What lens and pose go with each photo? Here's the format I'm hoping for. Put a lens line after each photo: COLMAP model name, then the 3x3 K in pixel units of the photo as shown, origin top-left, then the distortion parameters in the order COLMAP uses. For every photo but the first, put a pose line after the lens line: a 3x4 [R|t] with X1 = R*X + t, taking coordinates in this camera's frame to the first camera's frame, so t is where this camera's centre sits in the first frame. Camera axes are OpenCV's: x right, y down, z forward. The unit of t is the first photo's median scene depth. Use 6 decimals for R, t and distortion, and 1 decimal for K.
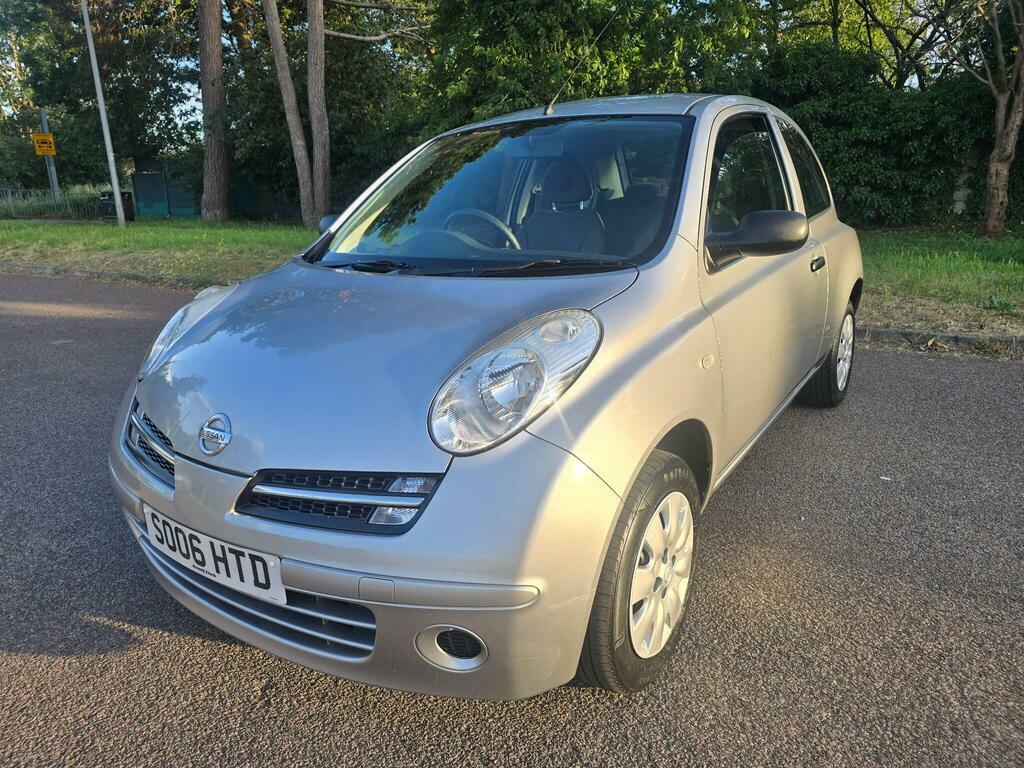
lens RADIAL K [[701.3, 0, 505.4], [0, 701.3, 382.3], [0, 0, 1]] dist [0.040451, -0.033059]
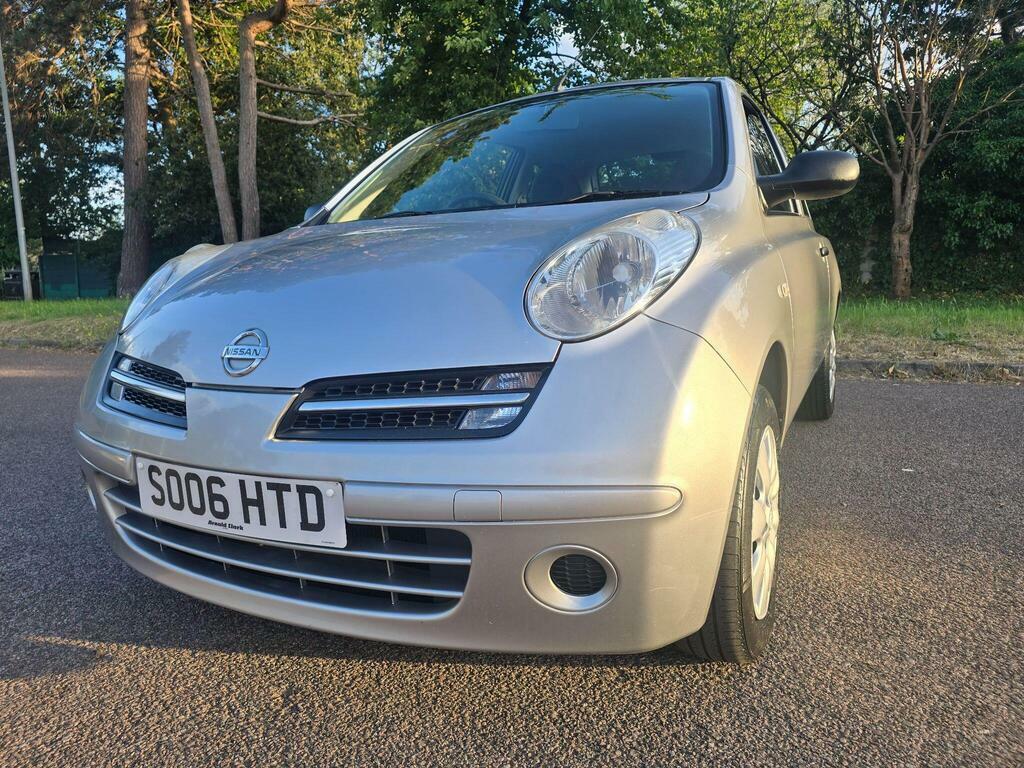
lens RADIAL K [[701.3, 0, 504.6], [0, 701.3, 374.8], [0, 0, 1]] dist [0.040451, -0.033059]
pose [[0.993240, -0.014930, 0.115113, -0.182858], [0.031272, 0.989445, -0.141495, 0.198197], [-0.111786, 0.144138, 0.983223, 0.147985]]
